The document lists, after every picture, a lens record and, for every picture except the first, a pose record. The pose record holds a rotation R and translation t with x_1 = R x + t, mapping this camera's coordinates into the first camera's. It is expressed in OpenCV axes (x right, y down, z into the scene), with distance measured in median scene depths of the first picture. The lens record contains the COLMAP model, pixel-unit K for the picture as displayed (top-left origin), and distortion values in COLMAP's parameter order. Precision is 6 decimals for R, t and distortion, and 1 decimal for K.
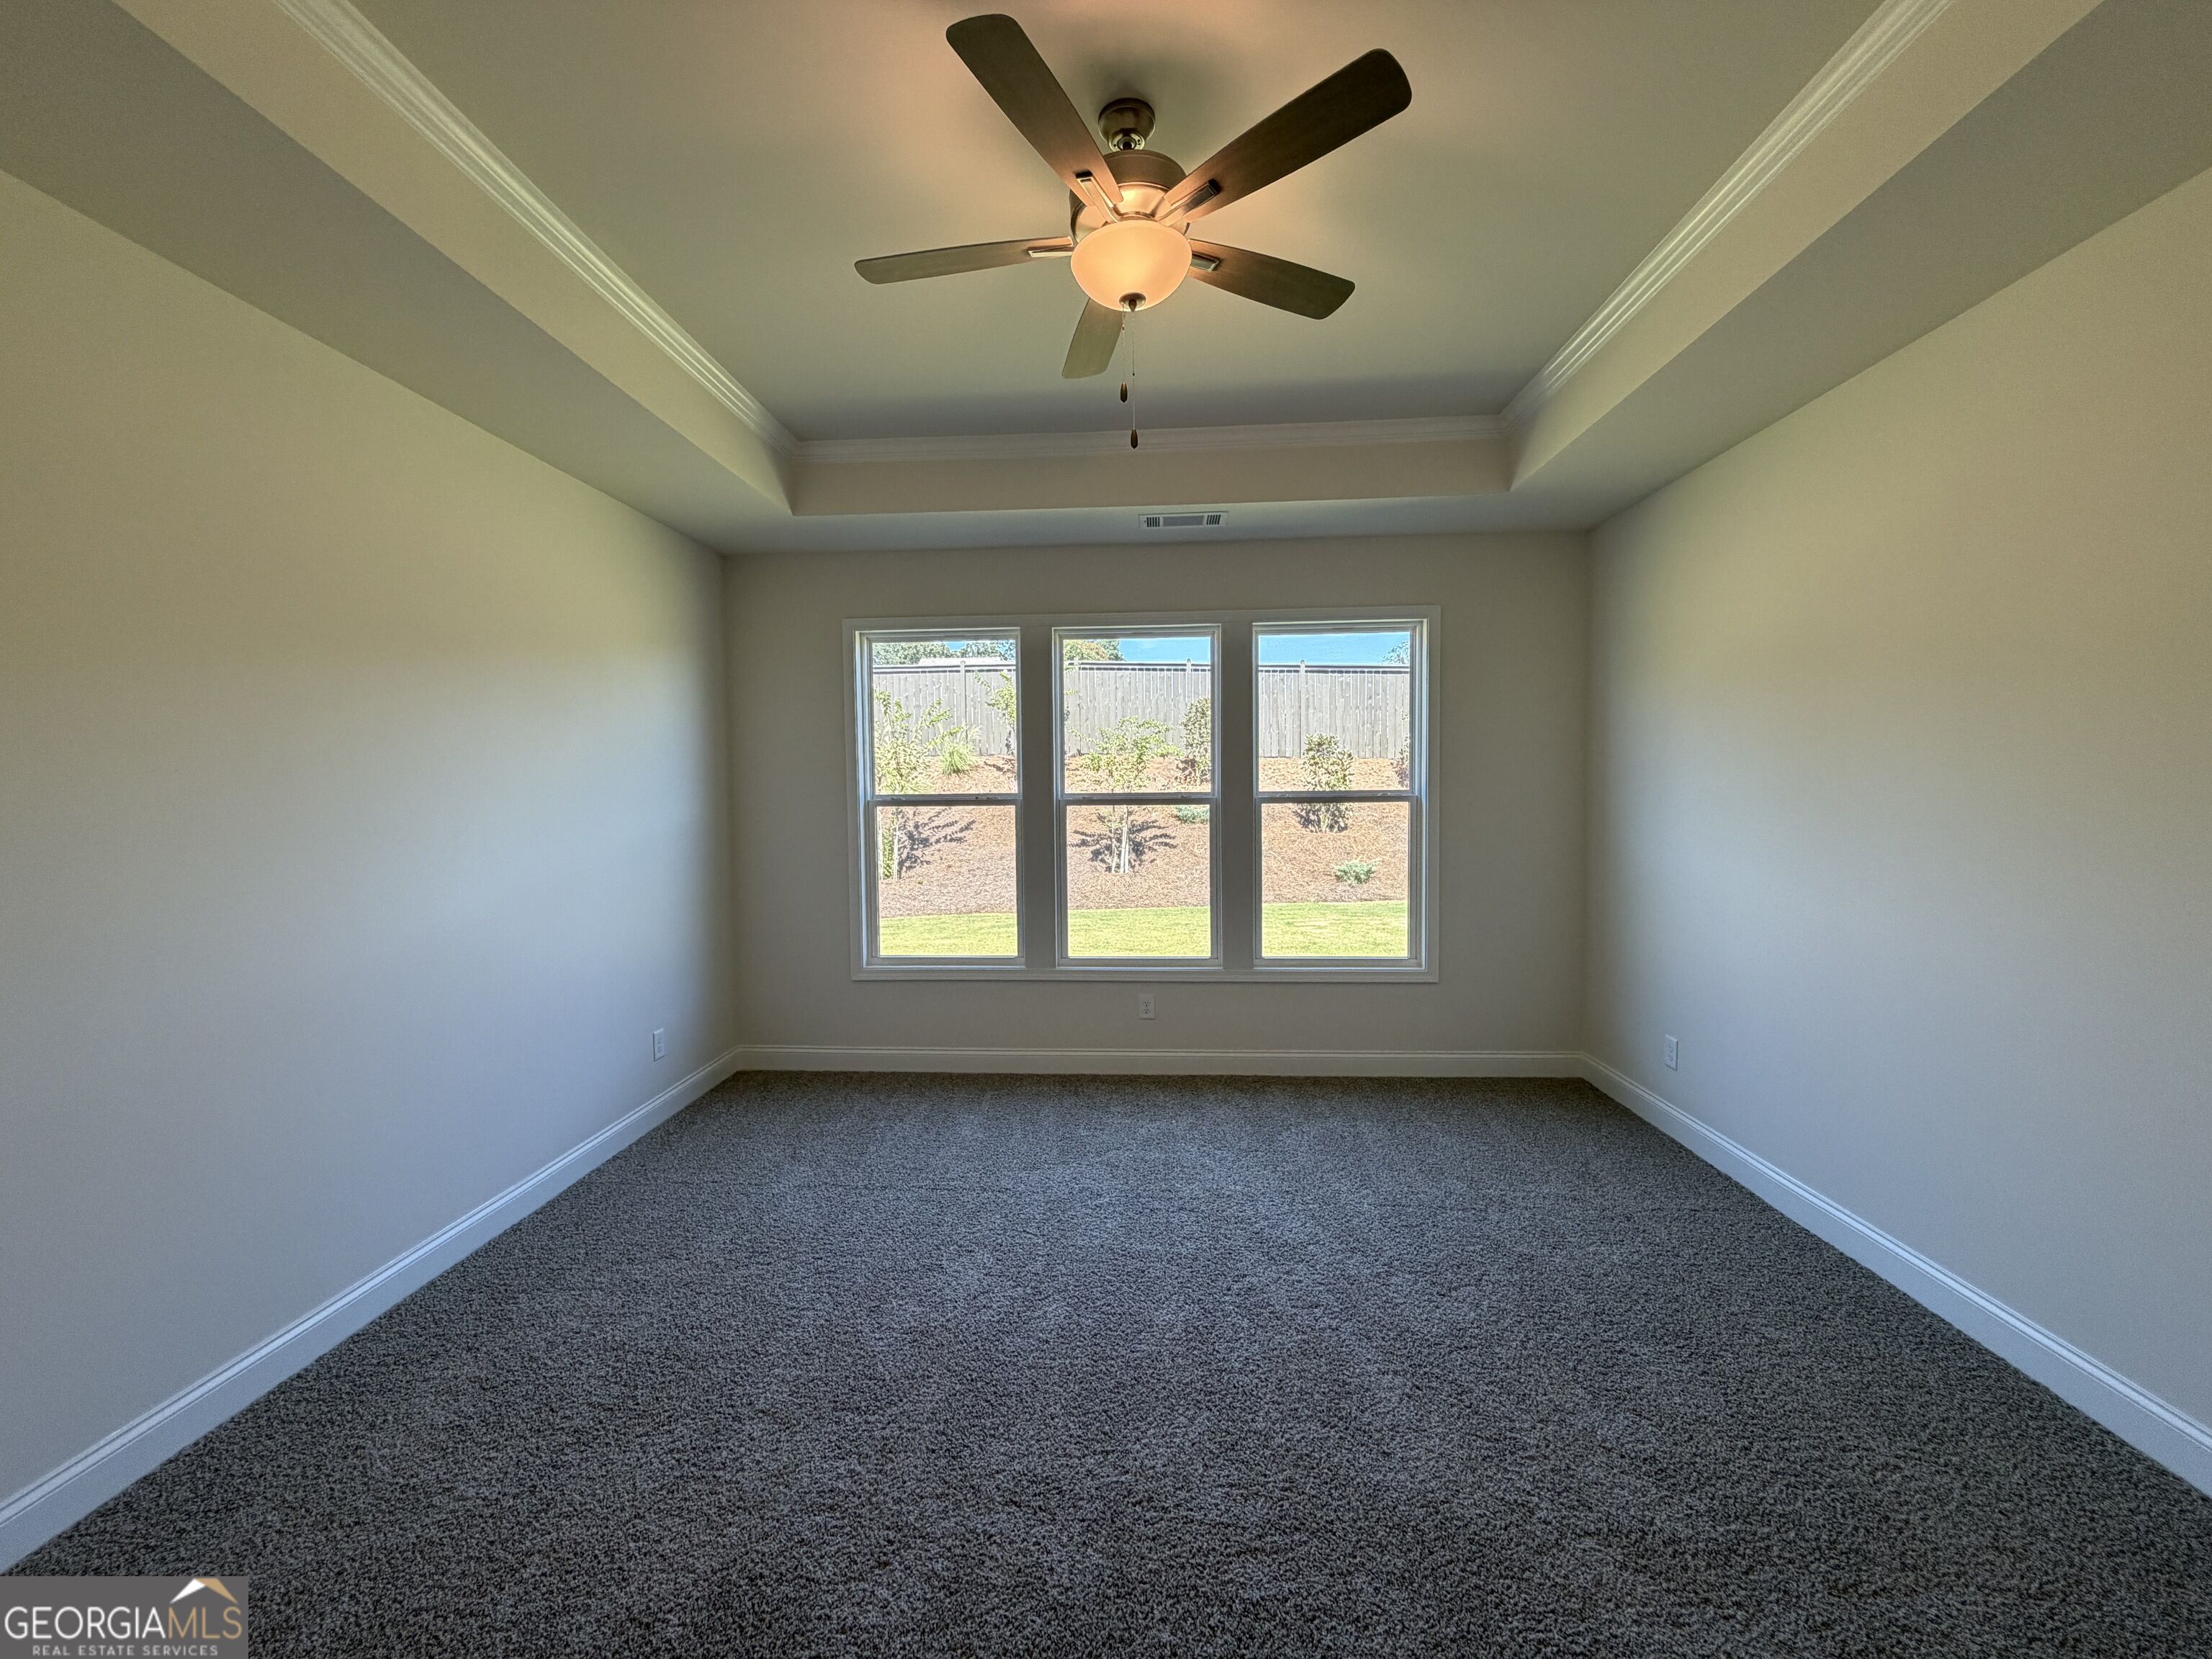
lens RADIAL K [[902.8, 0, 1106.0], [0, 902.8, 829.5], [0, 0, 1]] dist [0.001337, -0.000070]
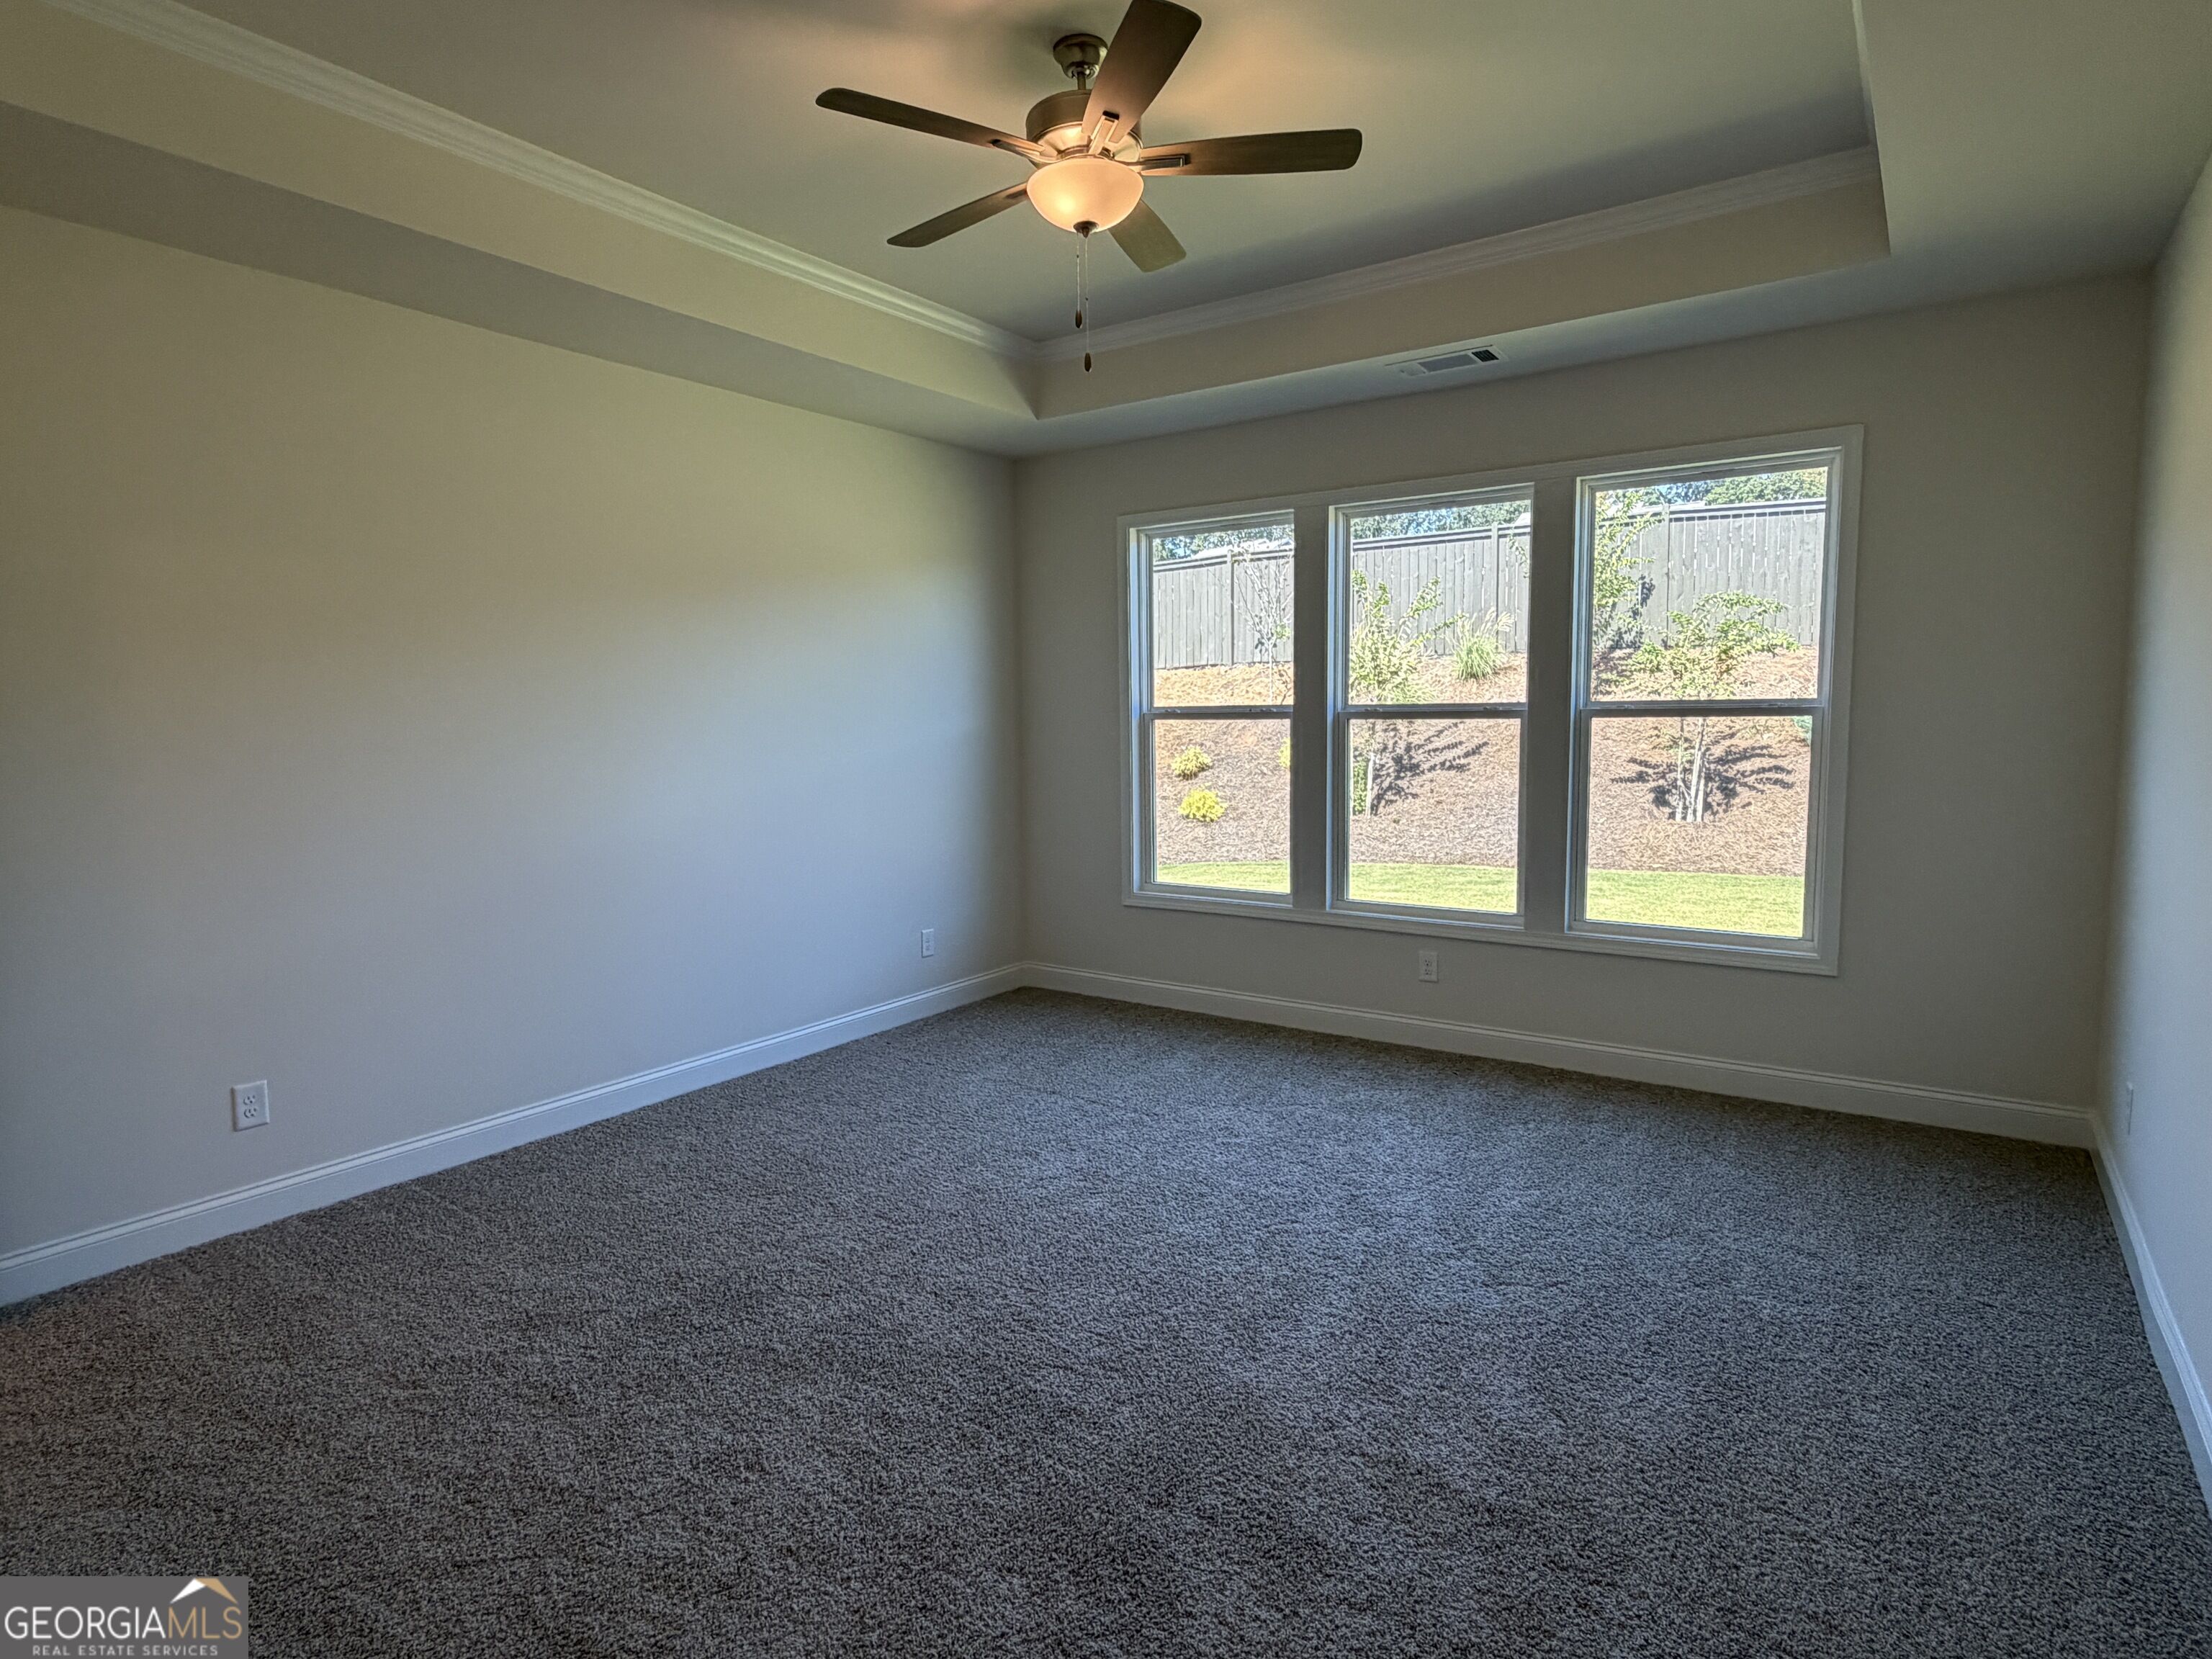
lens RADIAL K [[1265.9, 0, 1106.0], [0, 1265.9, 829.5], [0, 0, 1]] dist [-0.001979, -0.000104]
pose [[0.843628, 0.049941, -0.534600, 0.401961], [-0.019234, 0.997837, 0.062864, 0.006524], [0.536583, -0.042751, 0.842764, -0.114992]]
